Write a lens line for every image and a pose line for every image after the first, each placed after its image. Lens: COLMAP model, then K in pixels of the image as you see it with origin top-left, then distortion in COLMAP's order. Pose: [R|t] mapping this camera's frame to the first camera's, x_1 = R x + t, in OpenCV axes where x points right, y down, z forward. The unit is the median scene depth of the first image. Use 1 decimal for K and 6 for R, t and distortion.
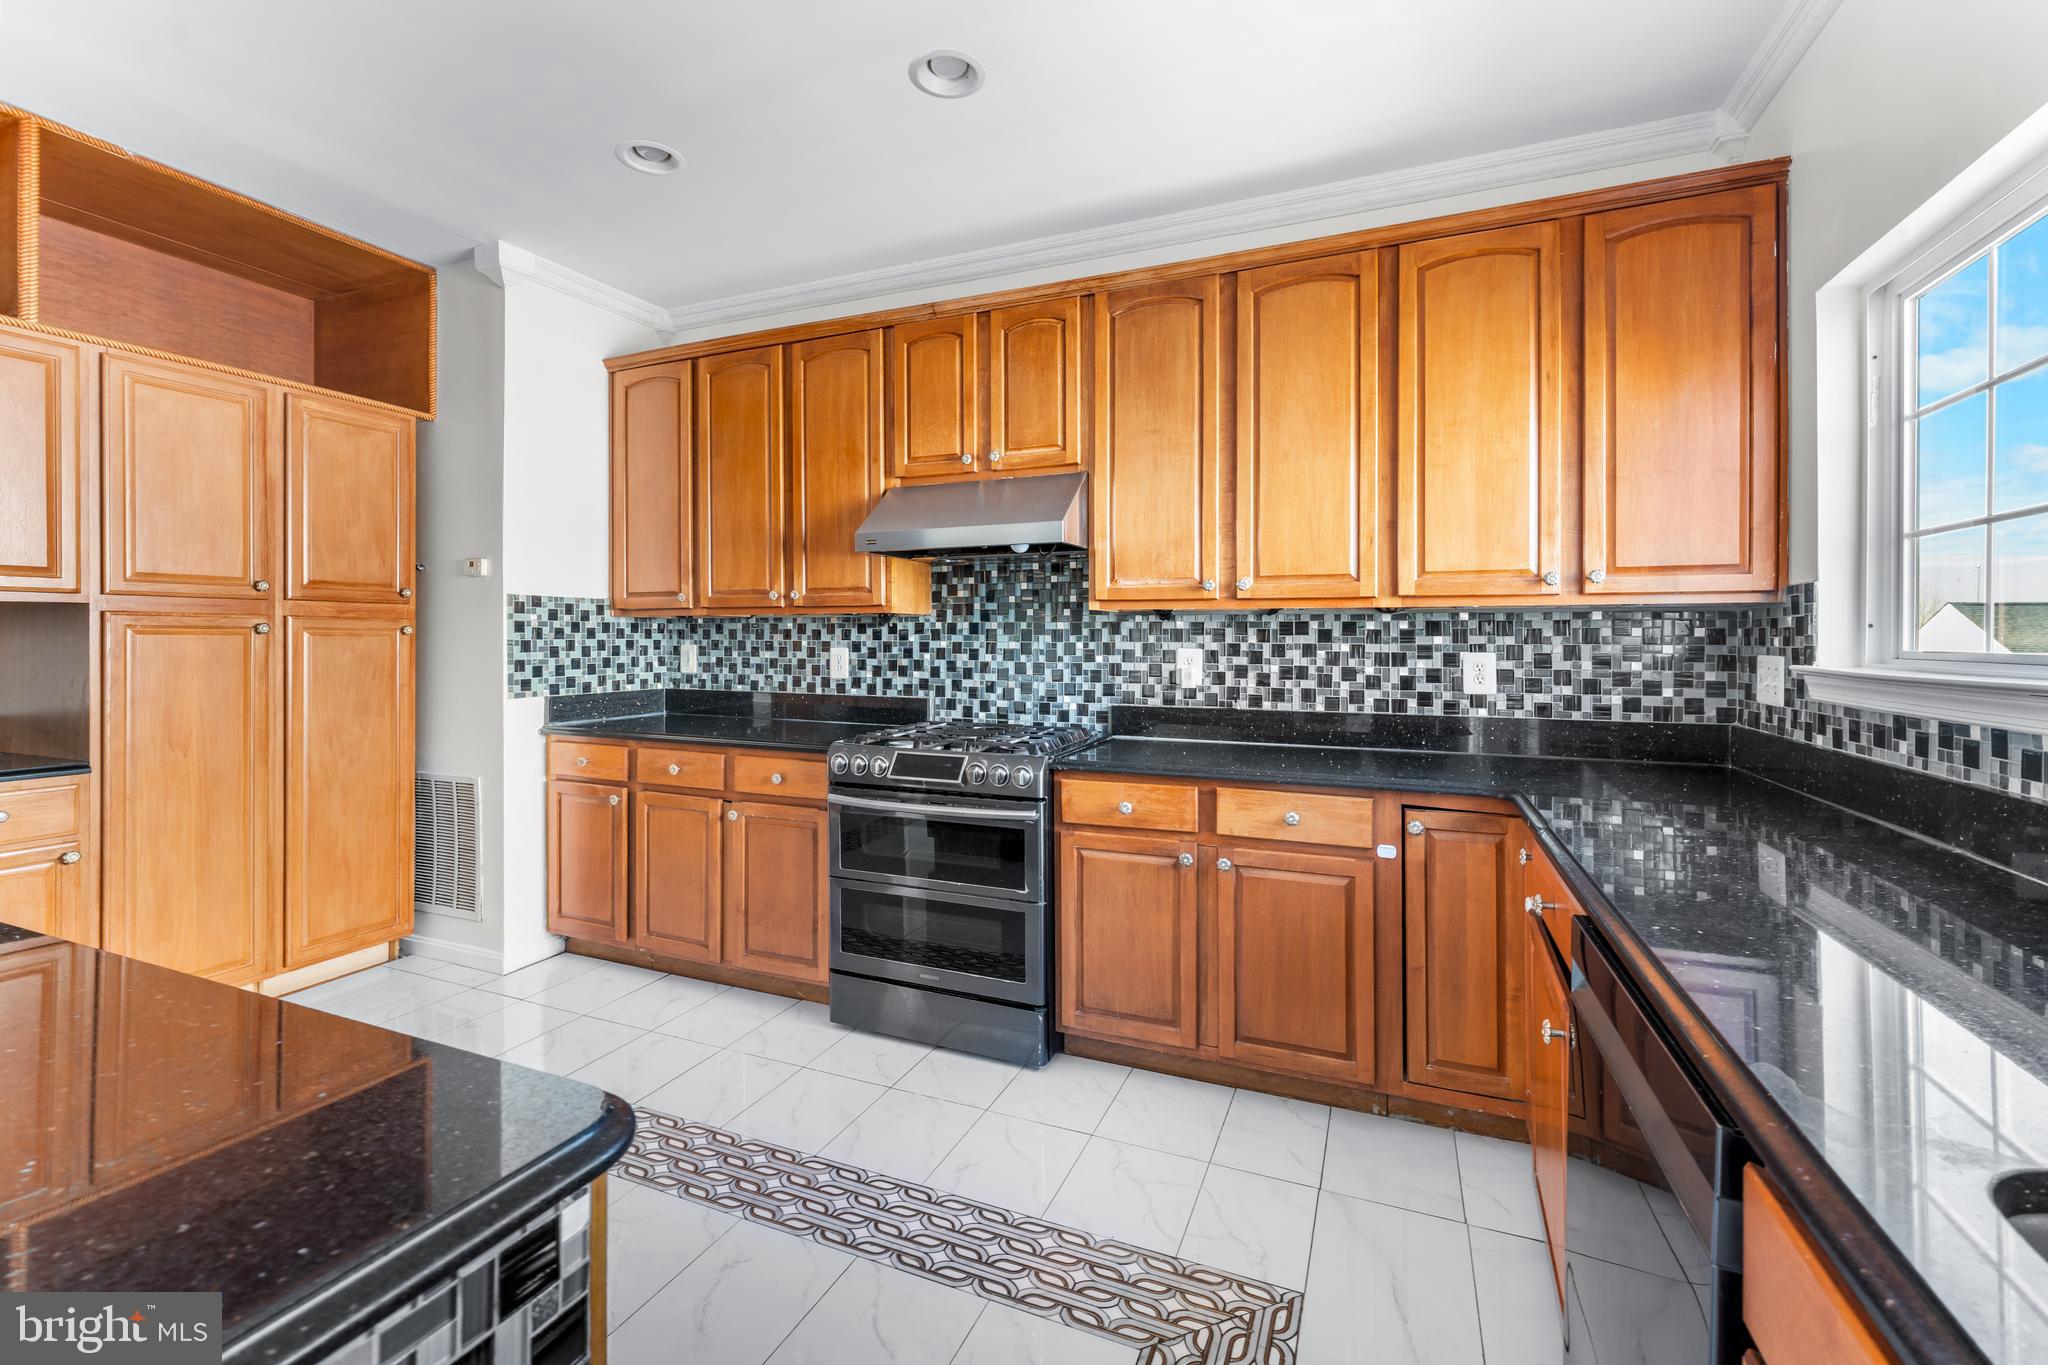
lens RADIAL K [[872.6, 0, 1023.6], [0, 872.6, 639.0], [0, 0, 1]] dist [0.003314, -0.000183]
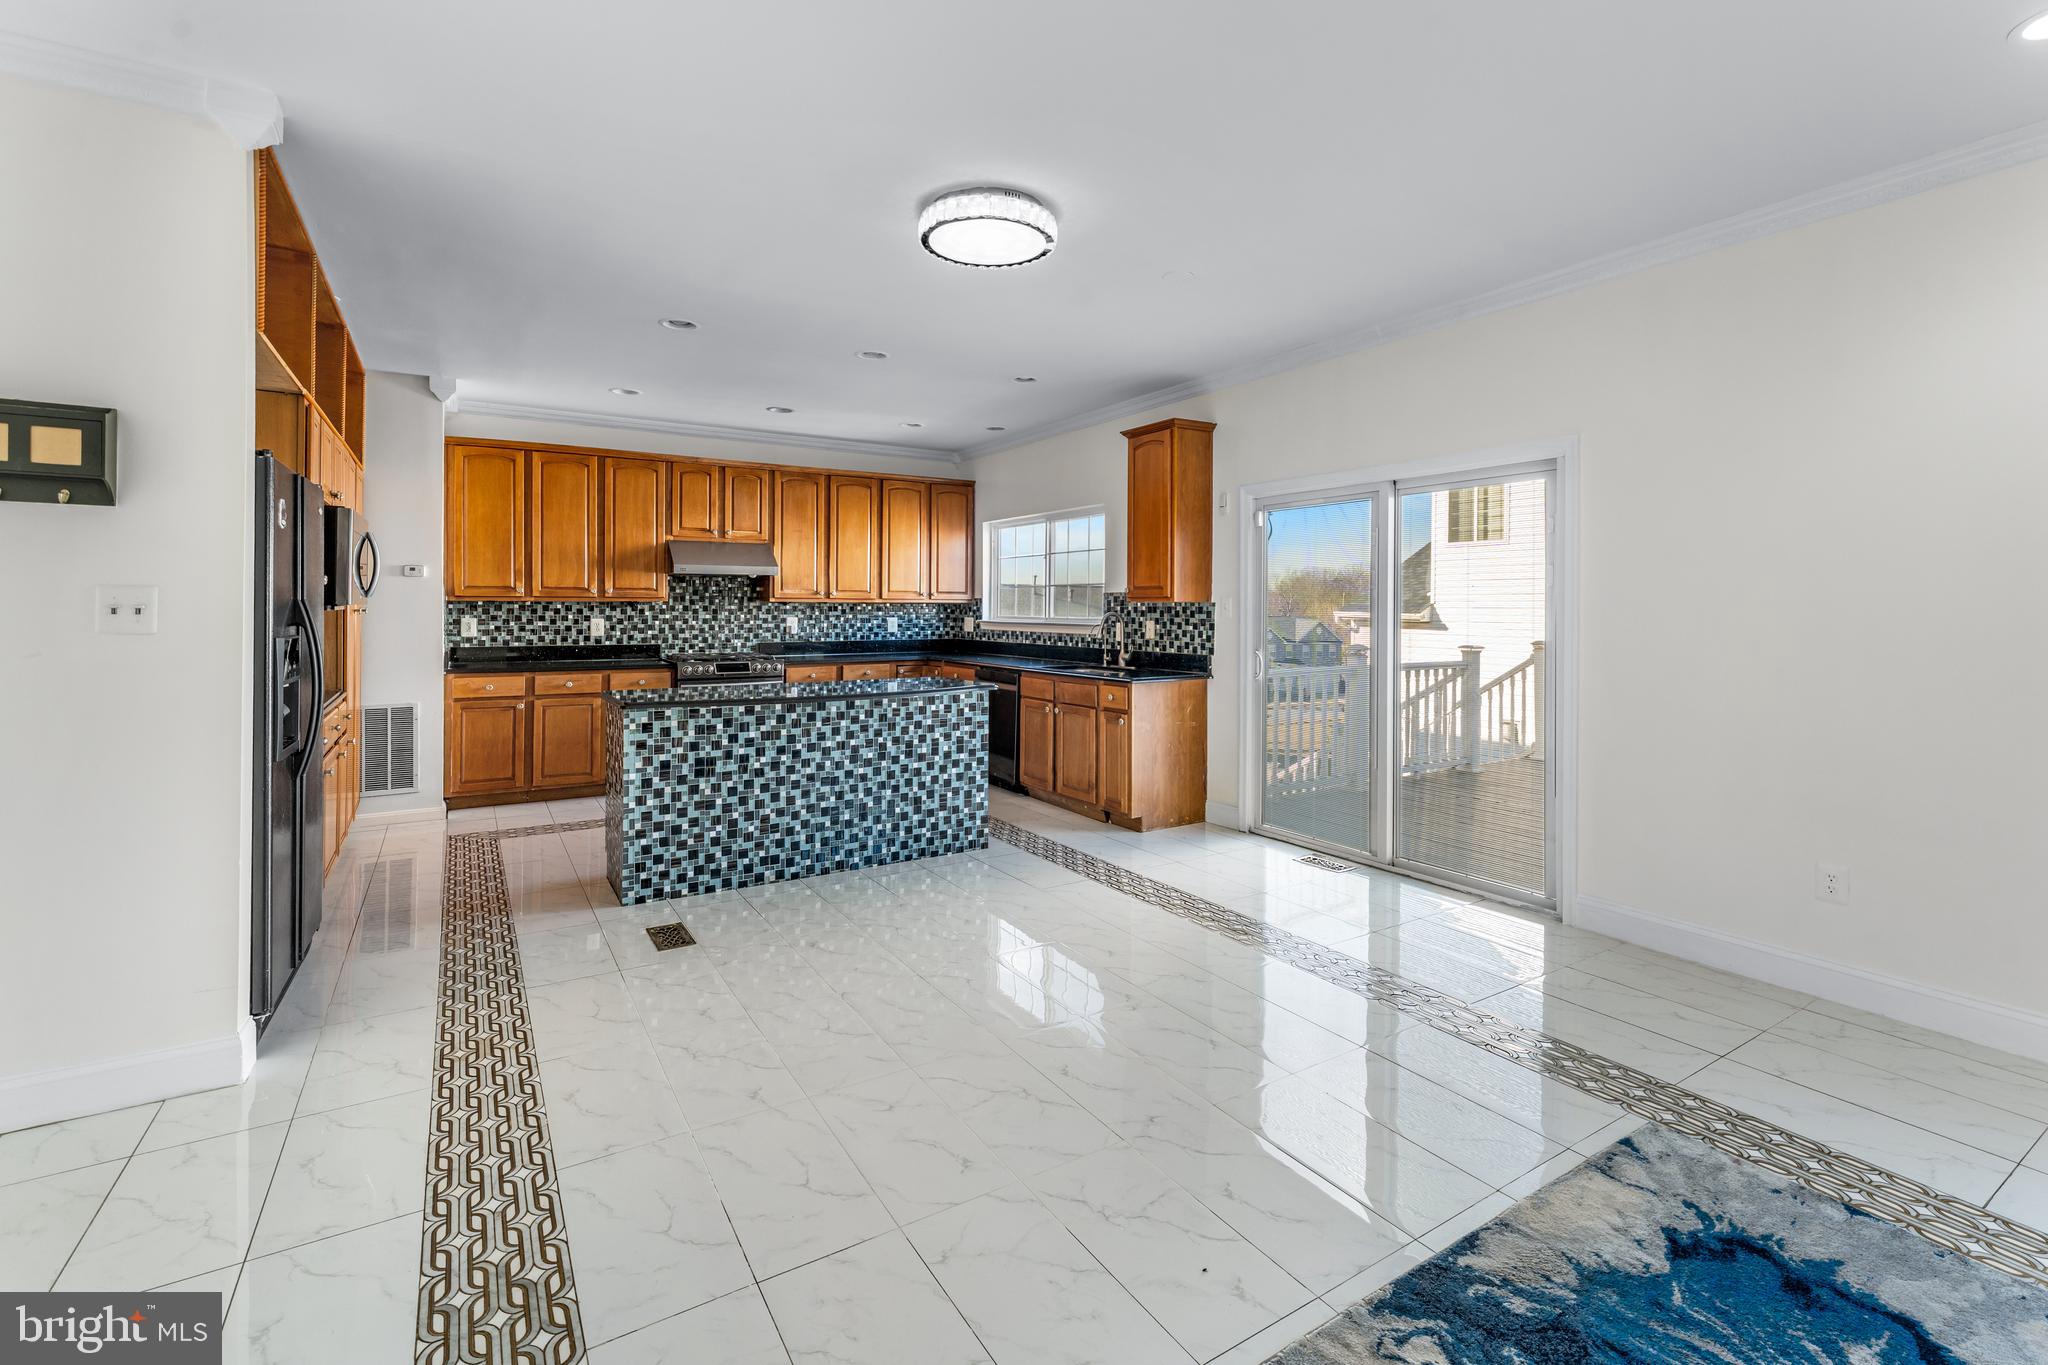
lens RADIAL K [[913.4, 0, 1035.7], [0, 913.4, 608.8], [0, 0, 1]] dist [0.001734, 0.000512]
pose [[0.568728, -0.002149, 0.822523, -1.589873], [-0.001011, 0.999994, 0.003311, -0.022733], [-0.822525, -0.002714, 0.568722, -1.035957]]
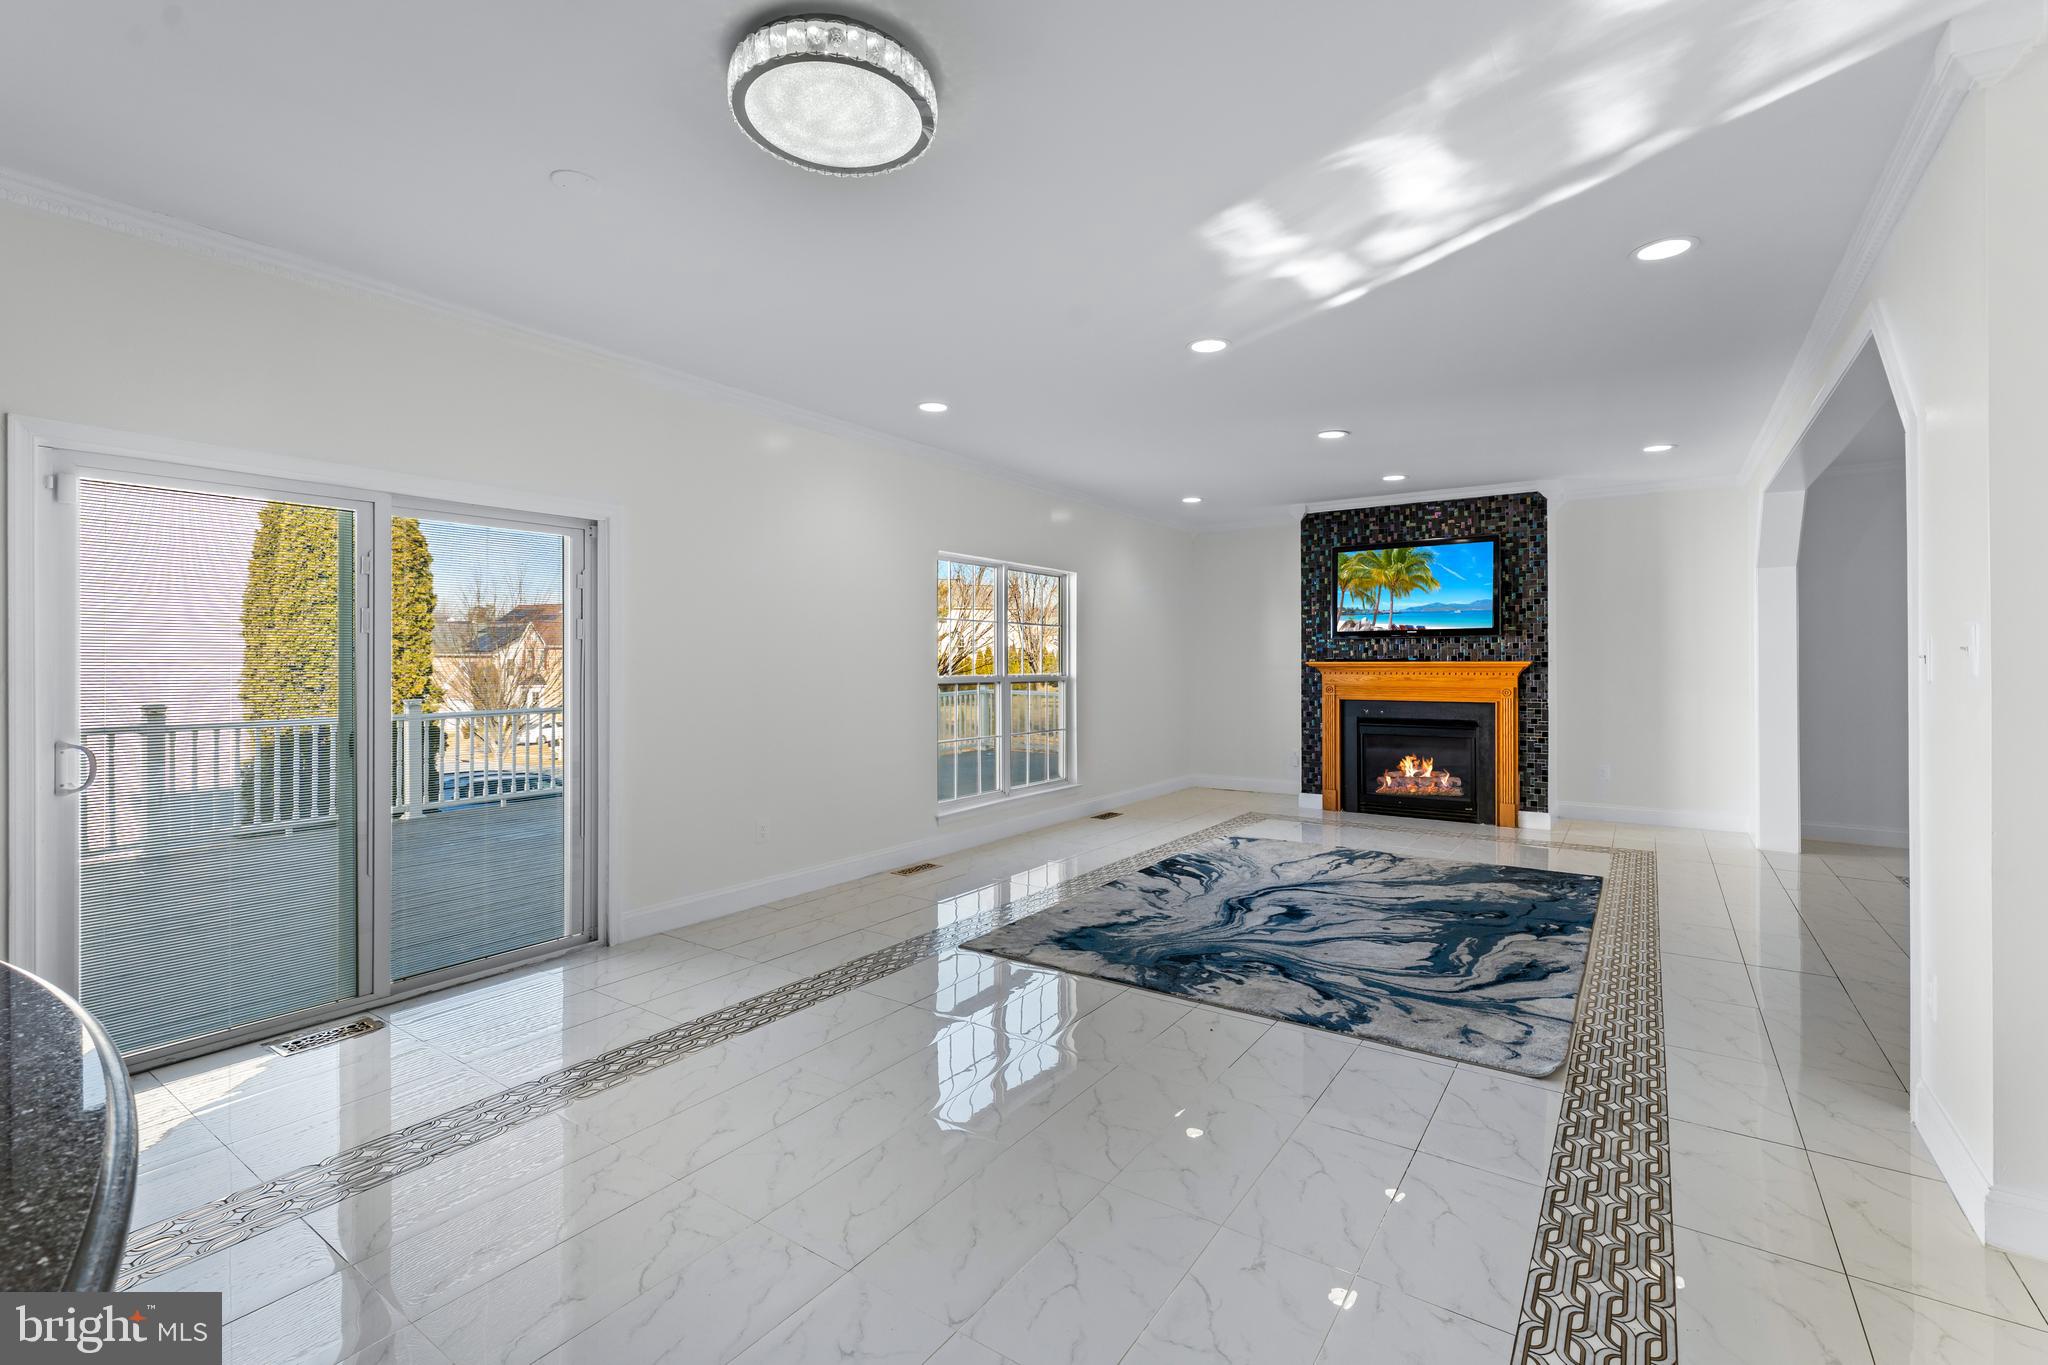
lens RADIAL K [[905.8, 0, 1018.2], [0, 905.8, 662.1], [0, 0, 1]] dist [0.002214, -0.000106]
pose [[-0.979012, -0.000139, 0.203800, -0.994273], [0.000068, 0.999999, 0.001008, -0.019730], [-0.203800, 0.001001, -0.979012, 0.380958]]
